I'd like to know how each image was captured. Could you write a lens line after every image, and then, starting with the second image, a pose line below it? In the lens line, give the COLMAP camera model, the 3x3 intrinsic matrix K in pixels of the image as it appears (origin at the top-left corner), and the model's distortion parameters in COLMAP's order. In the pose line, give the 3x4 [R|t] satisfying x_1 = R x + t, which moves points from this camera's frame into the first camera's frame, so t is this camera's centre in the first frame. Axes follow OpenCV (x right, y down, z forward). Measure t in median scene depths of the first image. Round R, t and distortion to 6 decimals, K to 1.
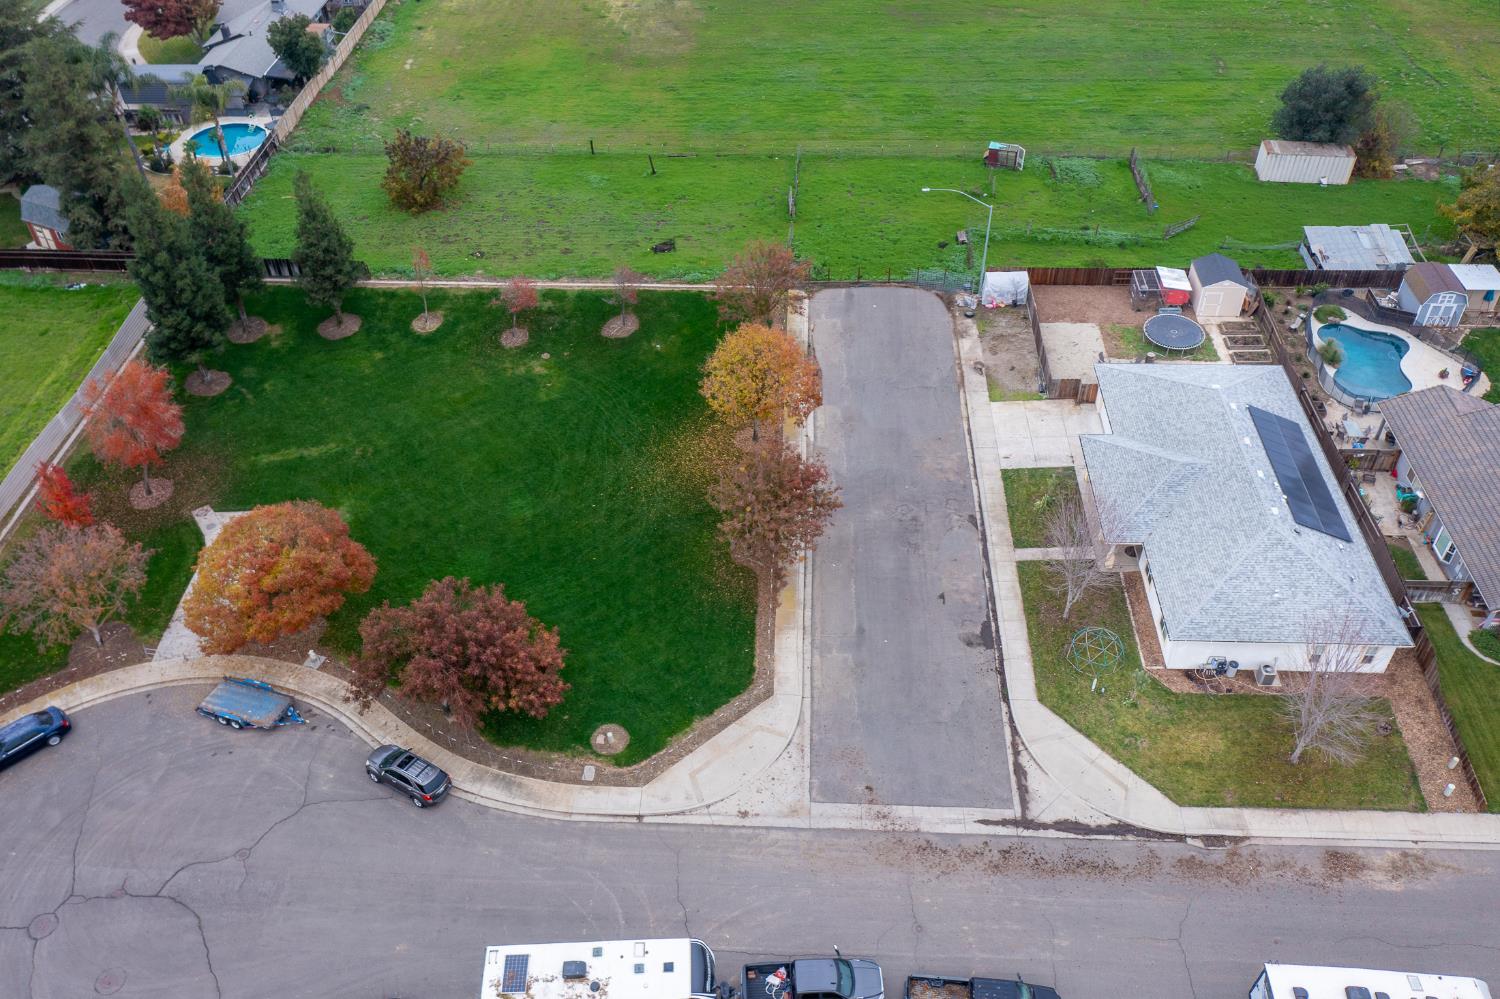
lens RADIAL K [[1188.9, 0, 750.0], [0, 1188.9, 499.5], [0, 0, 1]] dist [-0.014647, -0.001814]
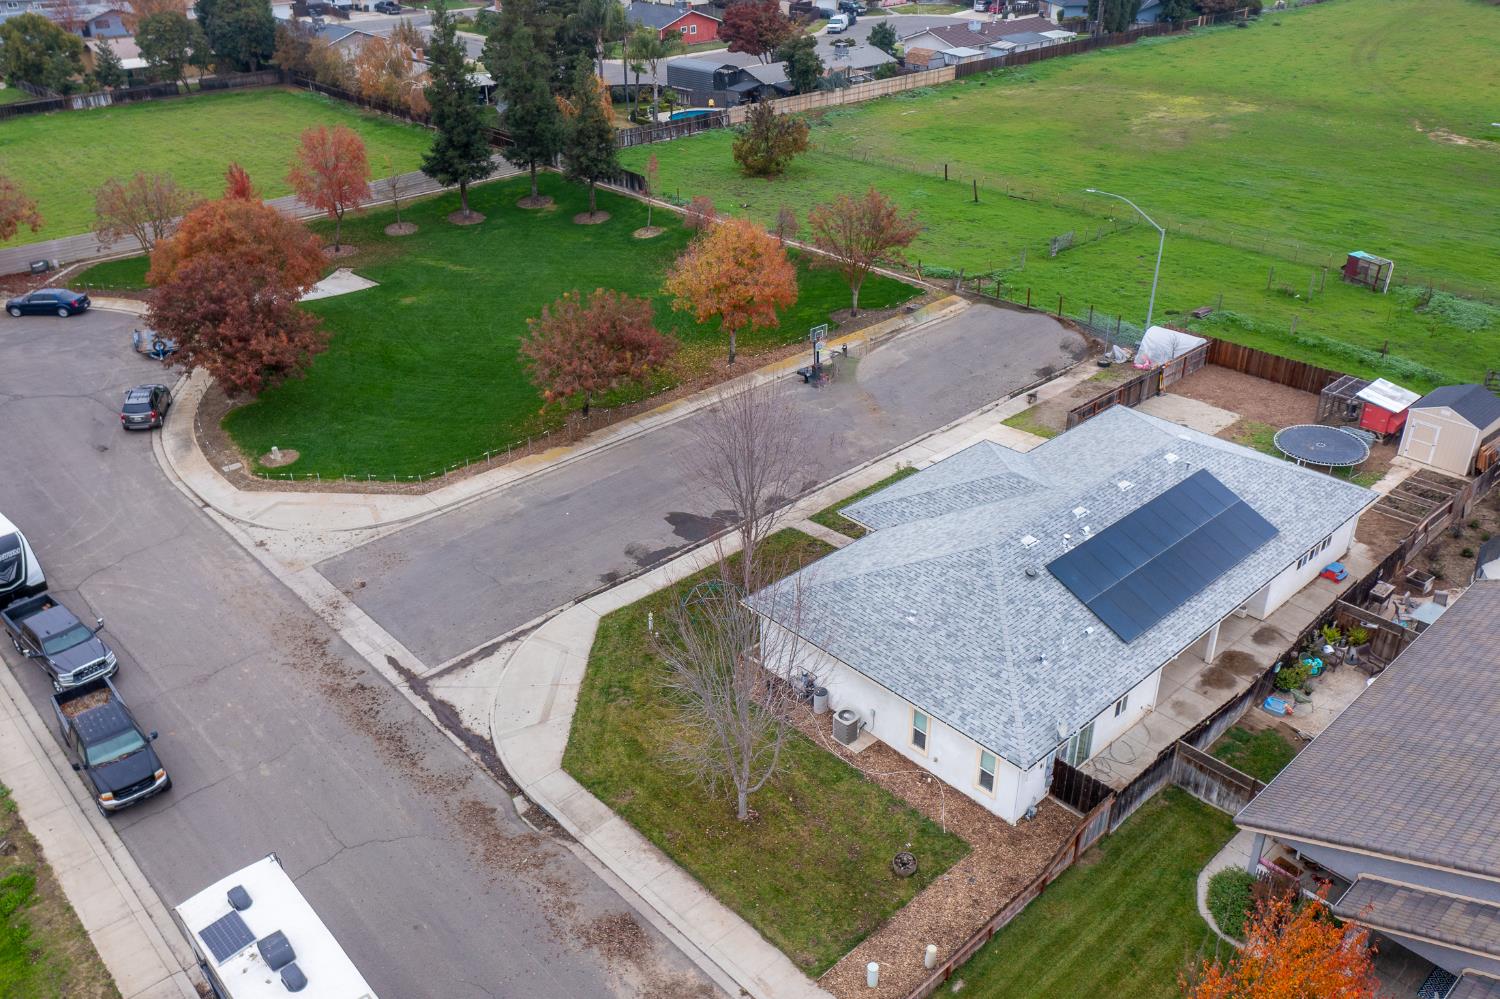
lens RADIAL K [[1200.3, 0, 758.7], [0, 1200.3, 495.9], [0, 0, 1]] dist [0.000664, -0.006246]
pose [[0.720308, 0.347387, -0.600398, 0.784924], [-0.468724, 0.881805, -0.052128, 0.098776], [0.511326, 0.318969, 0.798000, 0.436675]]
